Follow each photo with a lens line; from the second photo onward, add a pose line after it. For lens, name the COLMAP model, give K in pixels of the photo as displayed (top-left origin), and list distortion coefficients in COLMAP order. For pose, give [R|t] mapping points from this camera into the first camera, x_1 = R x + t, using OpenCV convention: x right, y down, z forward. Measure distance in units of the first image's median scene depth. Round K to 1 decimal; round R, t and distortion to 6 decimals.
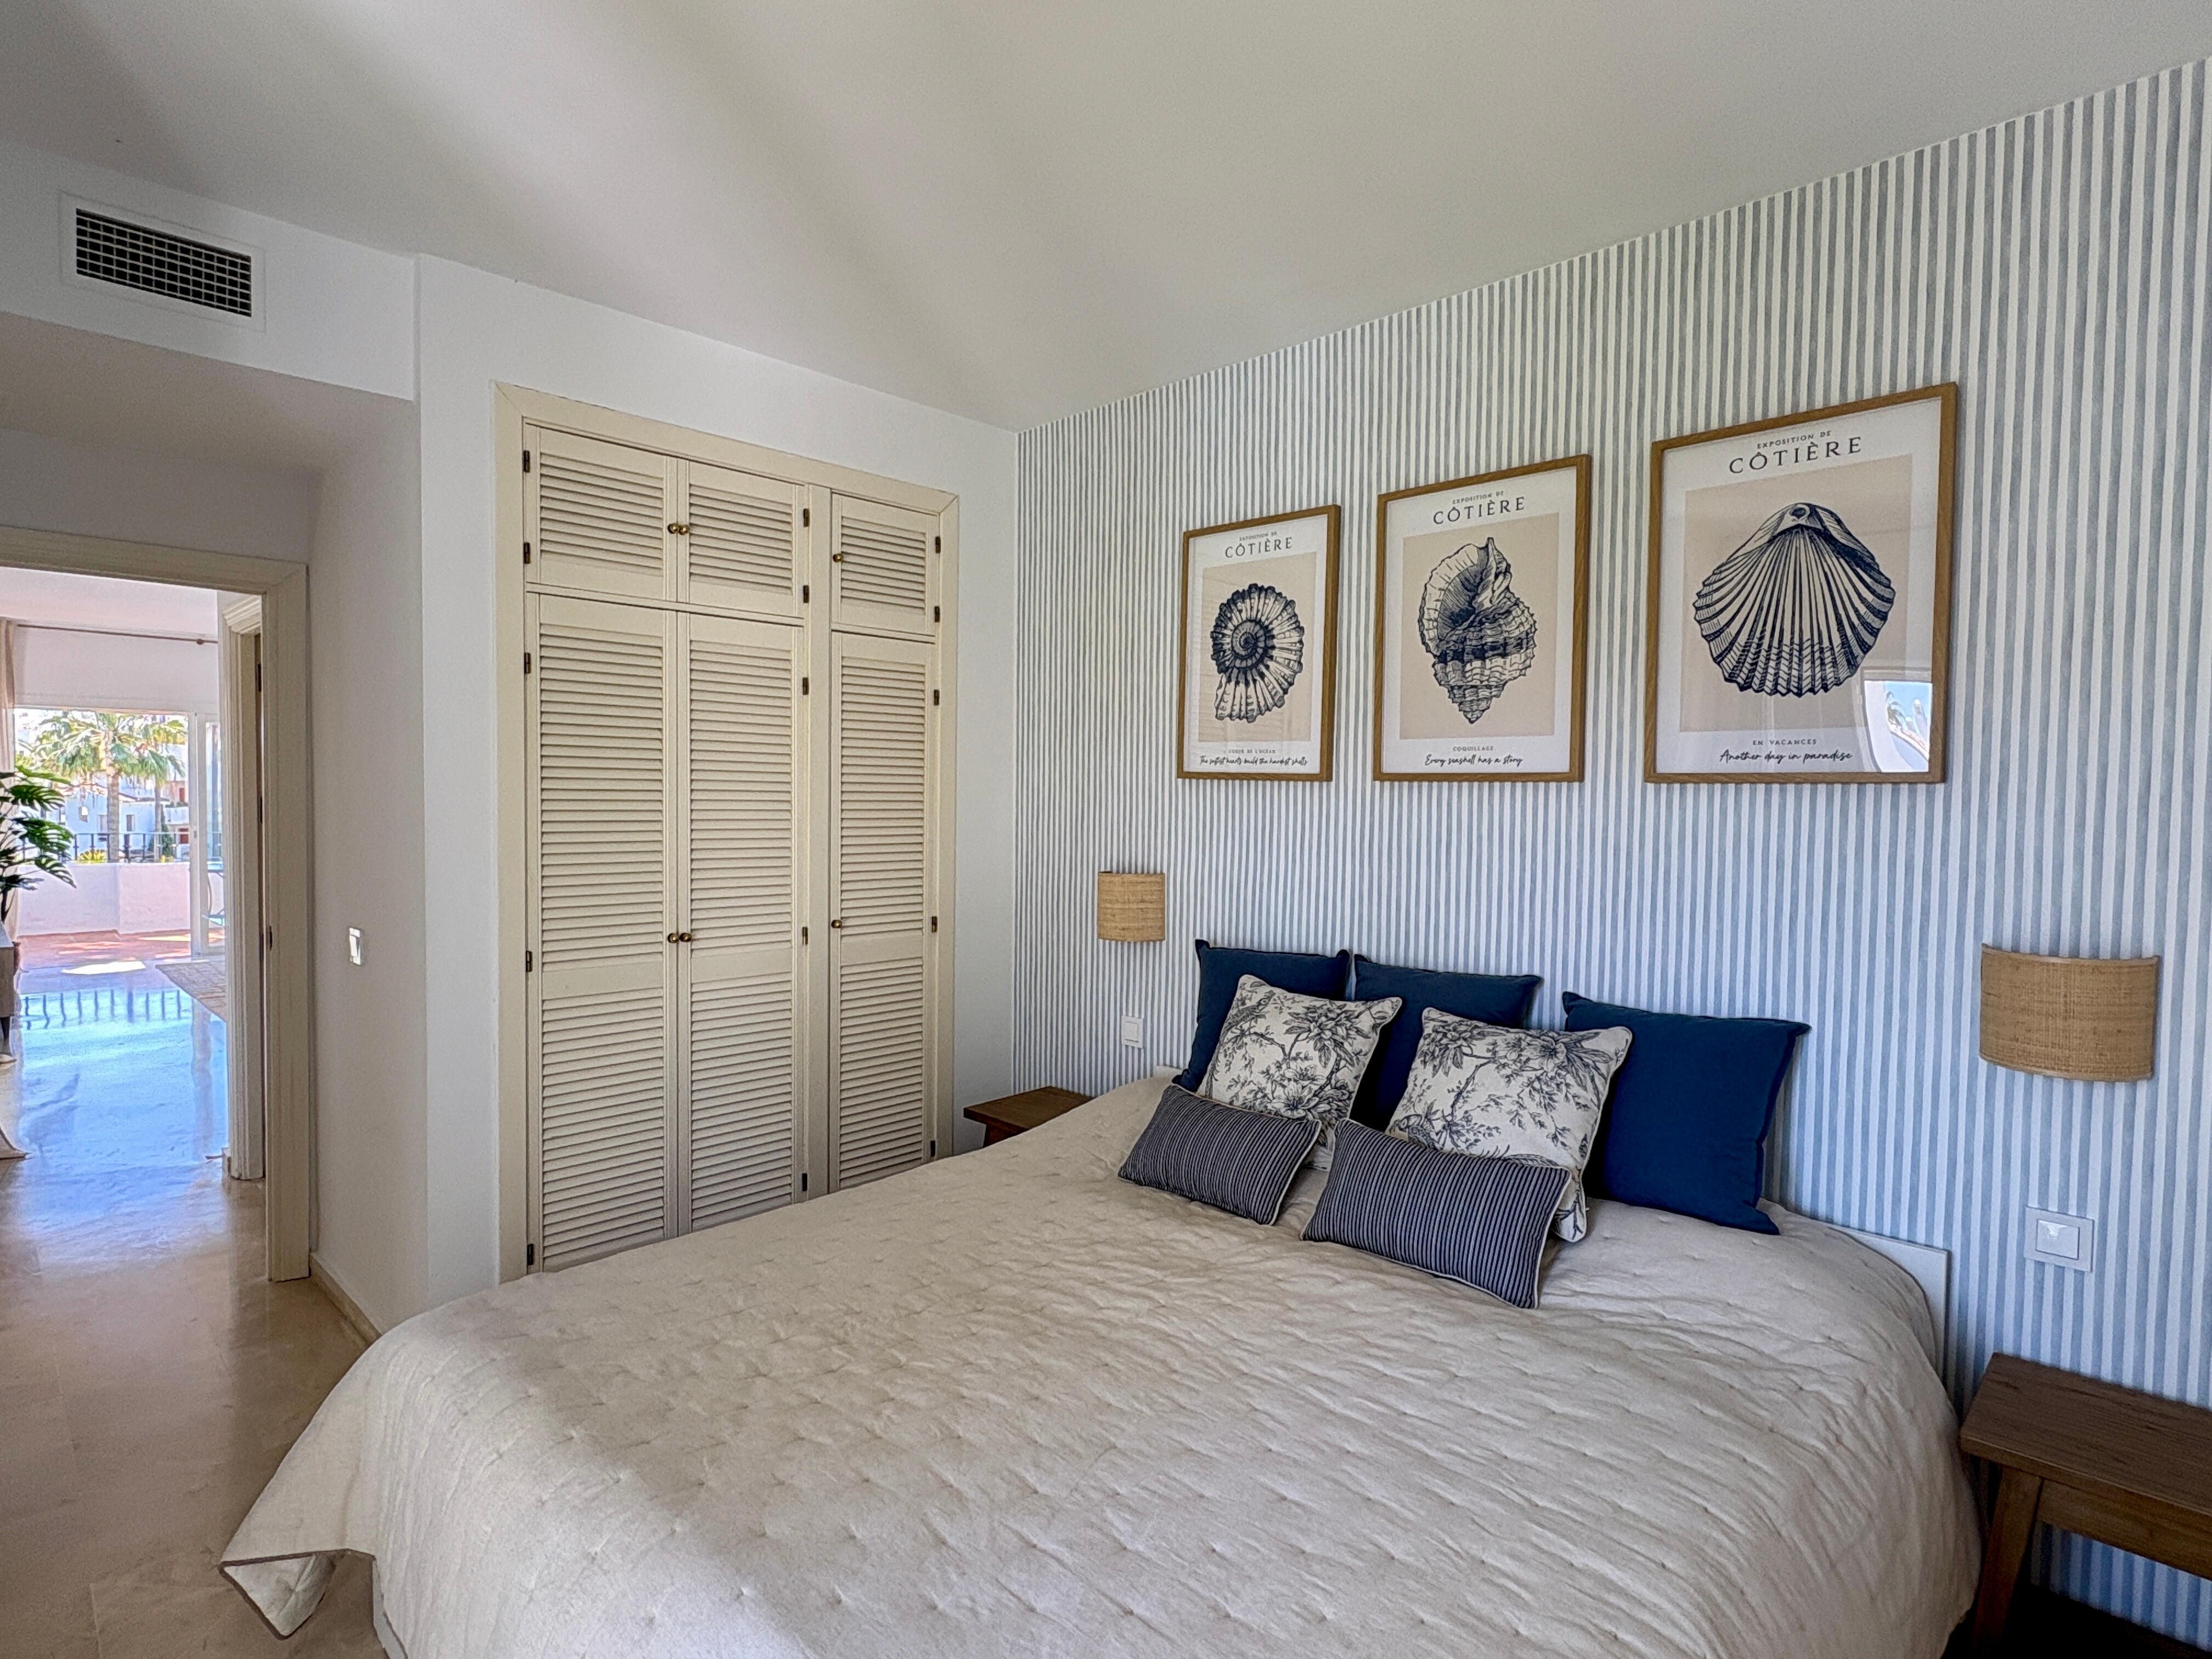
lens RADIAL K [[1162.5, 0, 1106.0], [0, 1162.5, 829.5], [0, 0, 1]] dist [-0.001030, -0.000393]
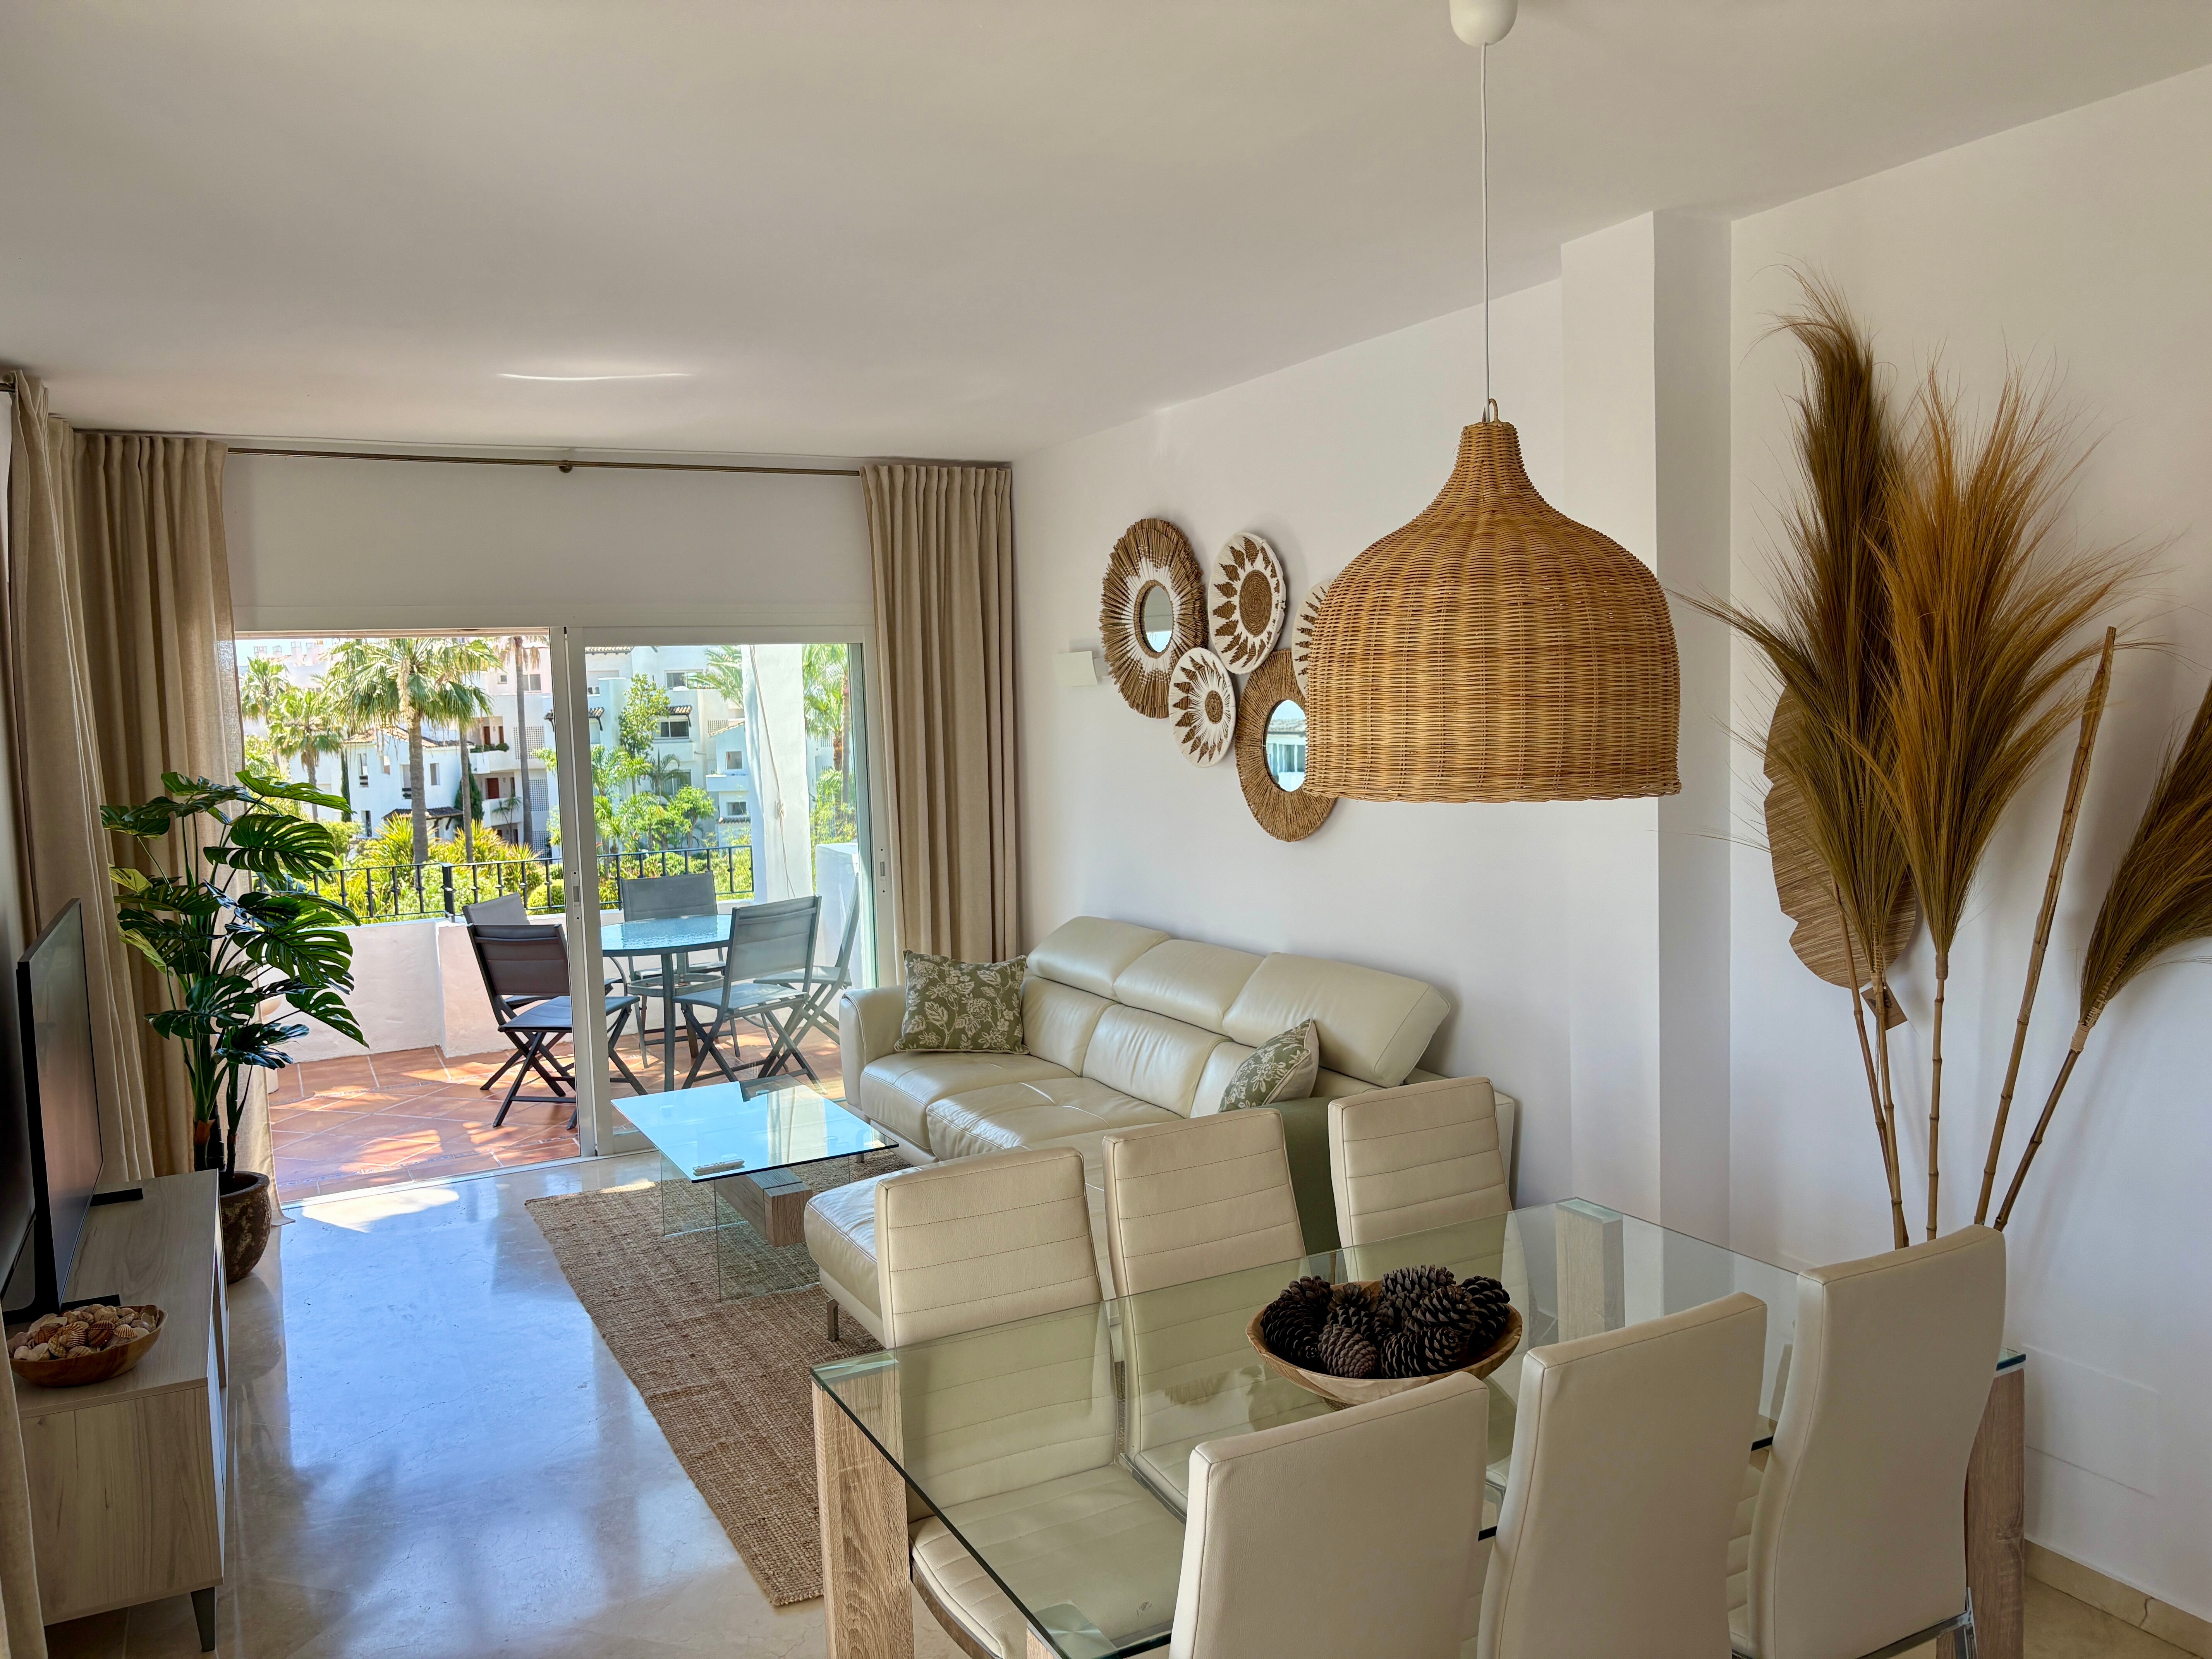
lens RADIAL K [[1671.3, 0, 1115.9], [0, 1671.3, 828.2], [0, 0, 1]] dist [0.038378, -0.037800]
pose [[0.950902, -0.020171, -0.308834, -0.405817], [0.036666, 0.998189, 0.047699, -0.048343], [0.307312, -0.056681, 0.949919, 0.469870]]
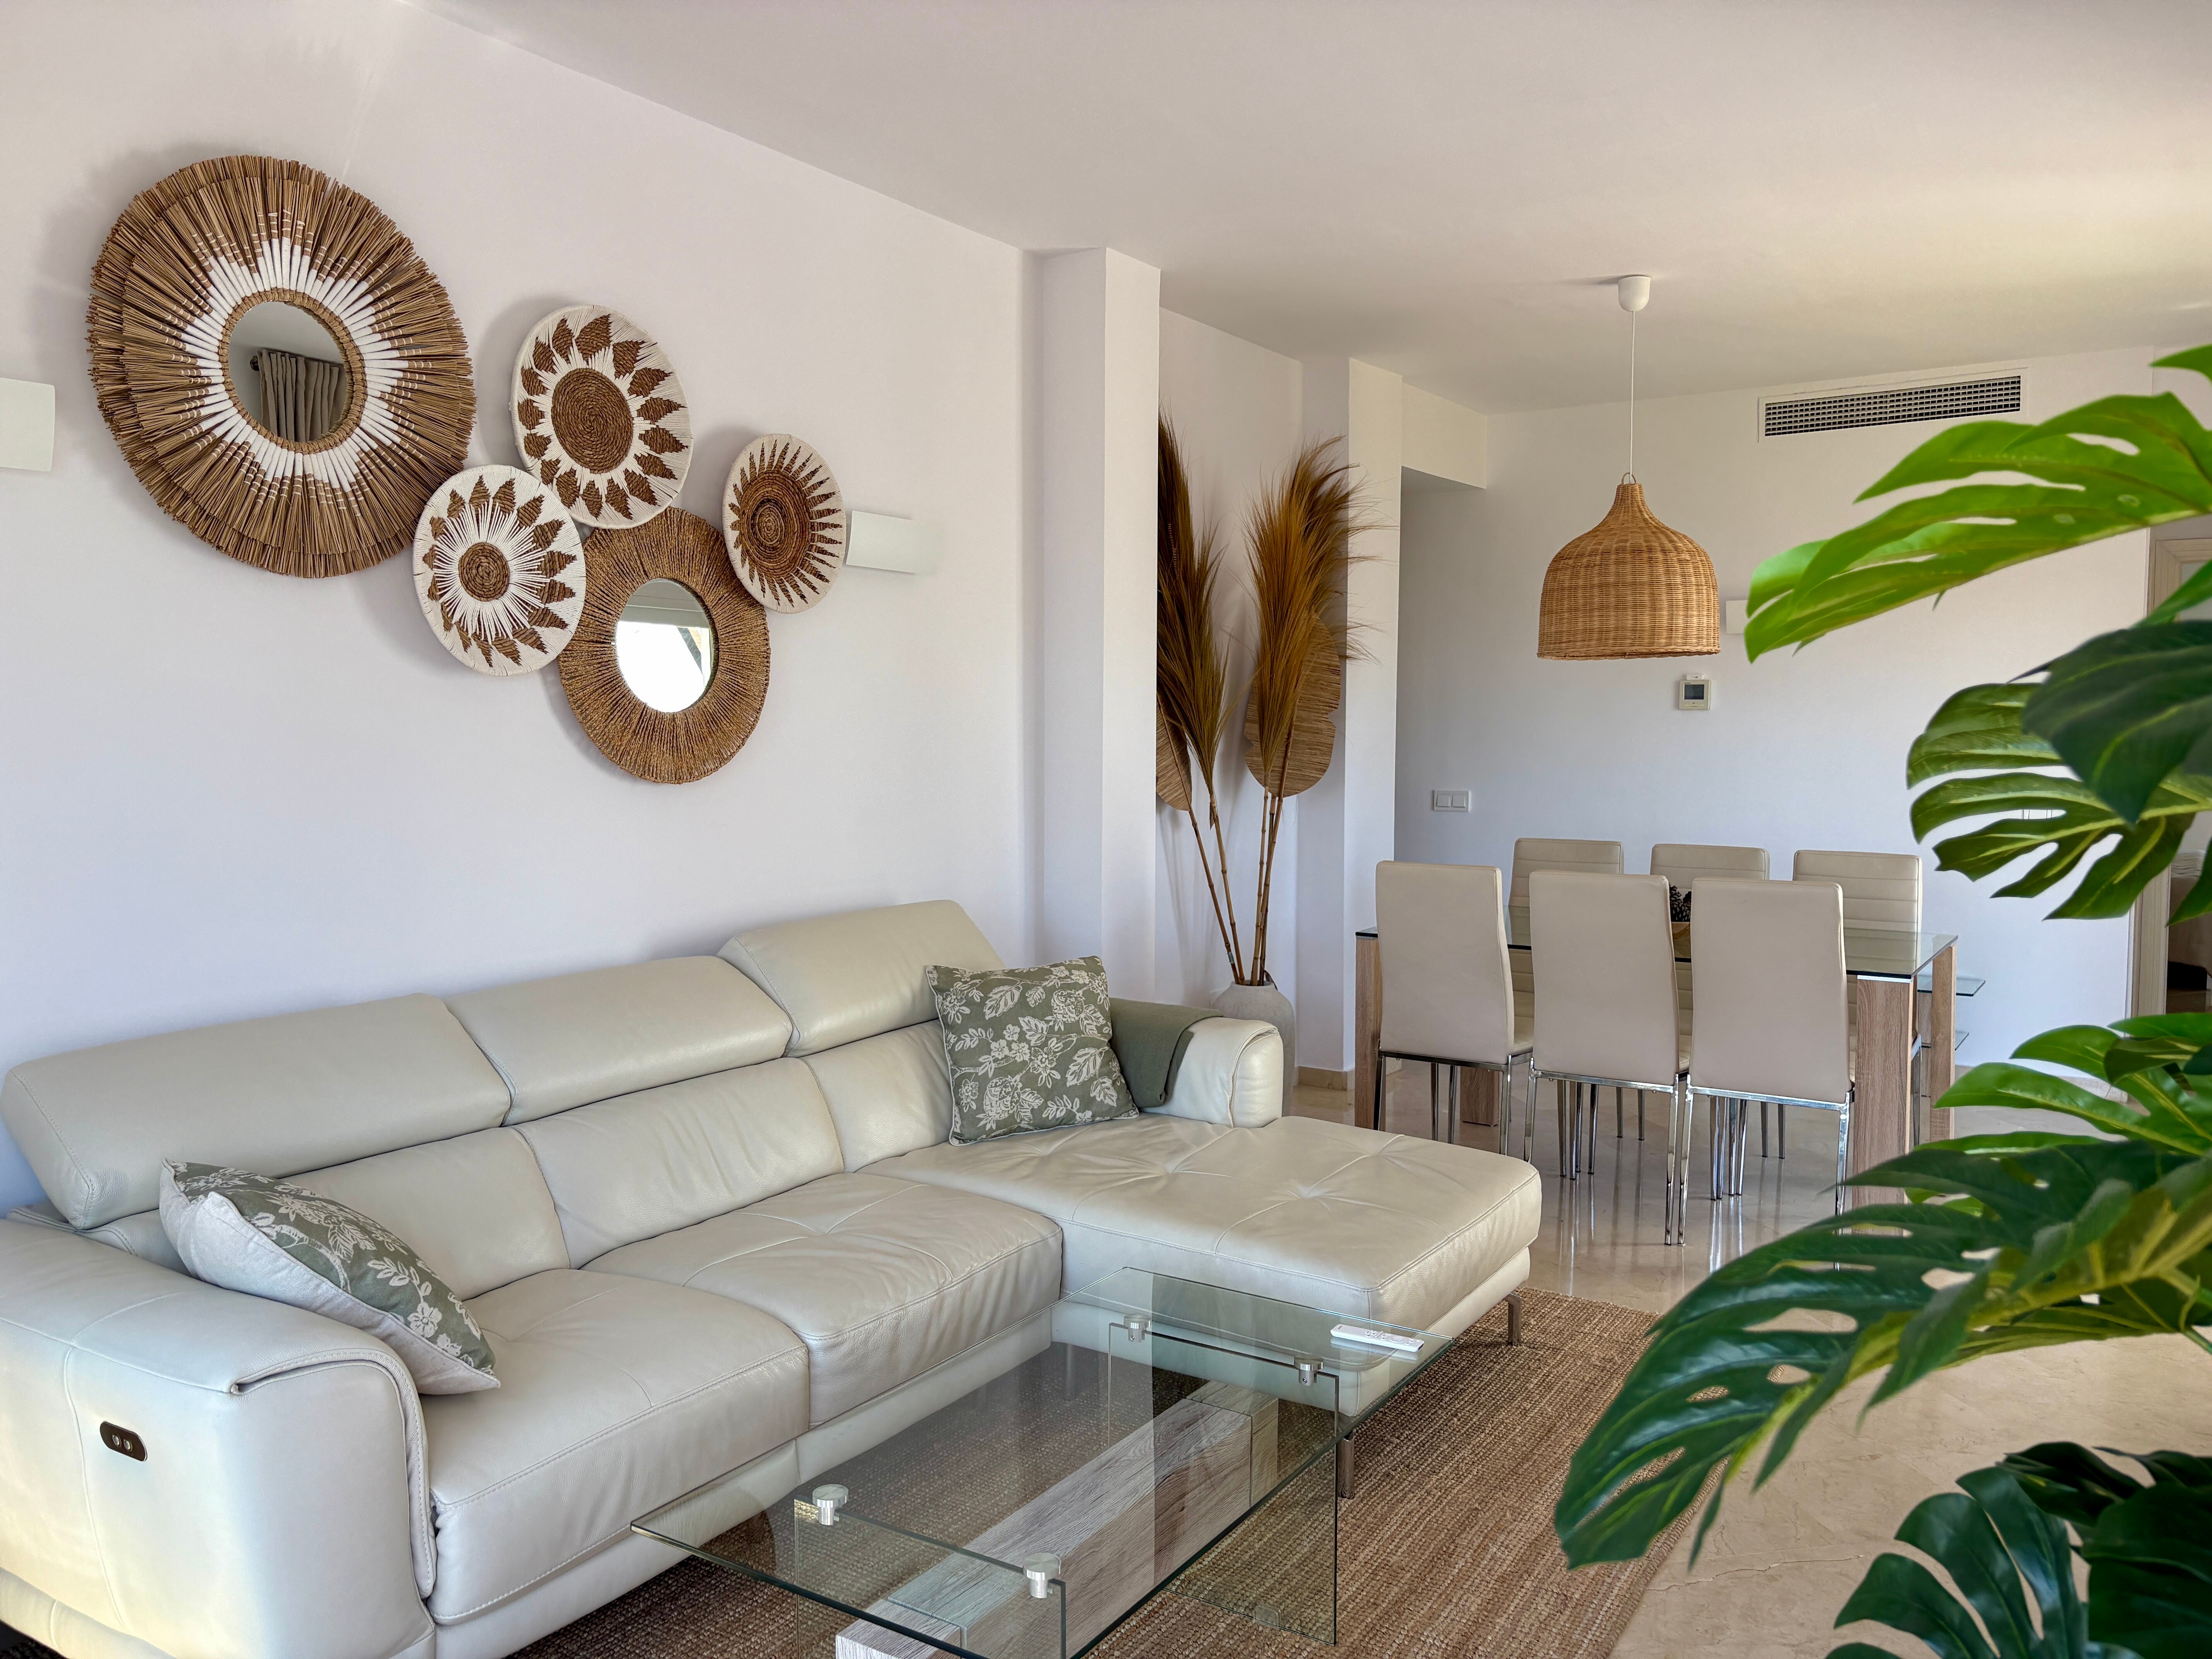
lens RADIAL K [[1653.0, 0, 1097.6], [0, 1653.0, 820.1], [0, 0, 1]] dist [0.127133, -0.199017]
pose [[-0.190920, -0.073354, 0.978861, -0.953310], [0.028261, 0.996380, 0.080179, -0.033689], [-0.981199, 0.042971, -0.188156, 1.020960]]
